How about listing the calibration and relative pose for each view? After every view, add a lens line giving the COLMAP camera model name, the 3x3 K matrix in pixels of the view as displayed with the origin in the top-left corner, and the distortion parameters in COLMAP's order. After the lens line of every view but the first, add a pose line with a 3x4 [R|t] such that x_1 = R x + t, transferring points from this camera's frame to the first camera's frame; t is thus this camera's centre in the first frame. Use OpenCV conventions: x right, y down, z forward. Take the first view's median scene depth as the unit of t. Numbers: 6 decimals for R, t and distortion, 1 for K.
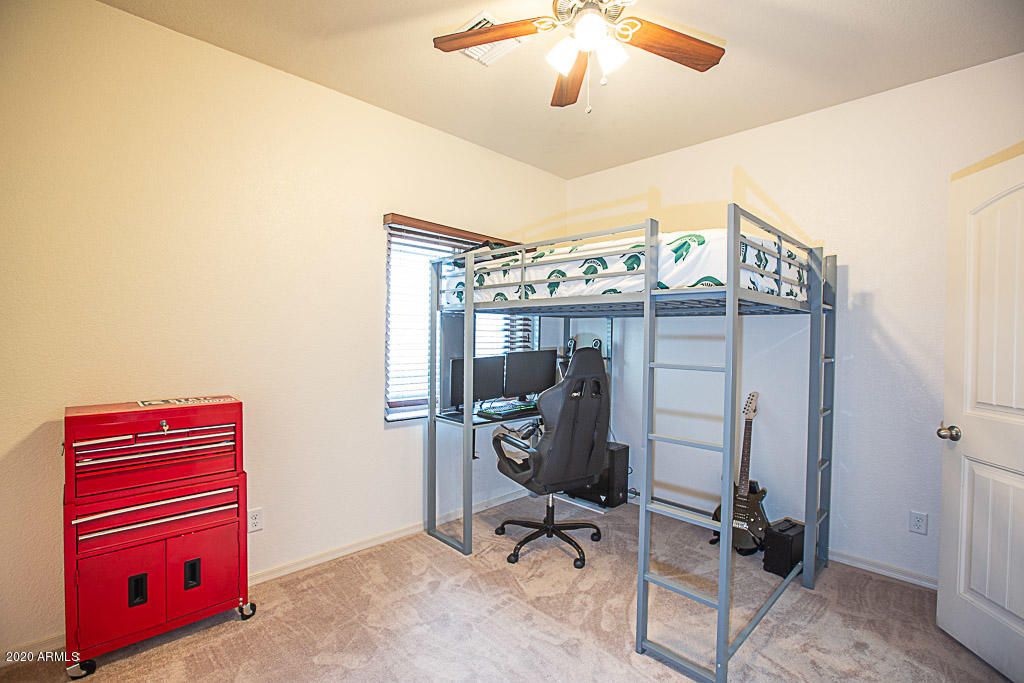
lens RADIAL K [[461.4, 0, 518.3], [0, 461.4, 342.5], [0, 0, 1]] dist [-0.002119, 0.000449]
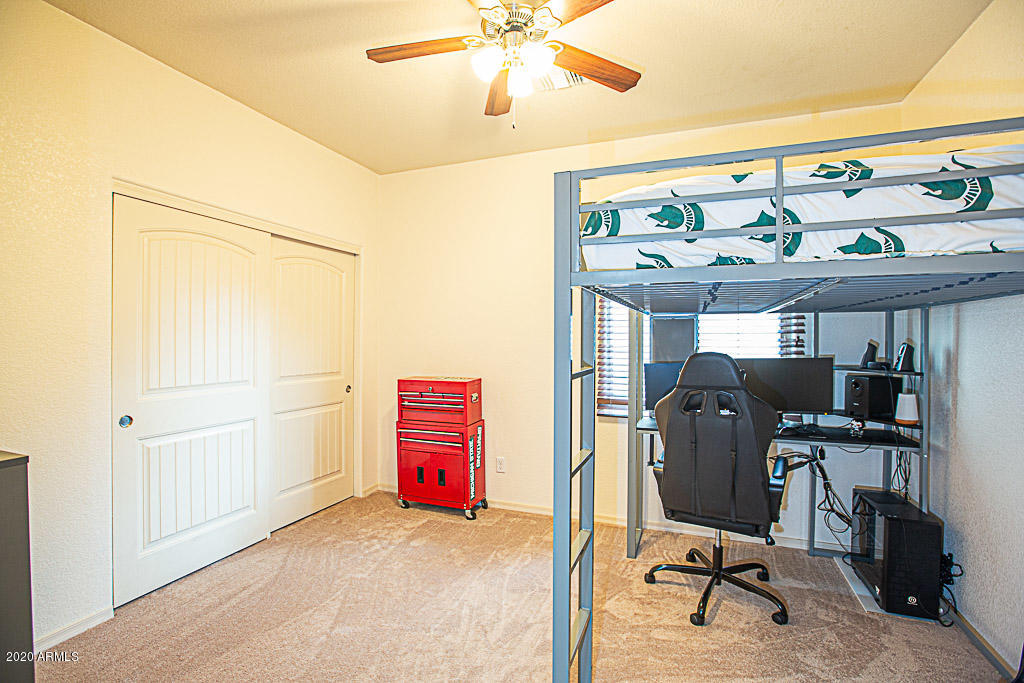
lens RADIAL K [[461.4, 0, 518.3], [0, 461.4, 342.5], [0, 0, 1]] dist [-0.002119, 0.000449]
pose [[0.435107, -0.005649, -0.900361, 0.640005], [-0.007798, 0.999919, -0.010043, 0.004361], [0.900345, 0.011391, 0.435028, 0.318348]]
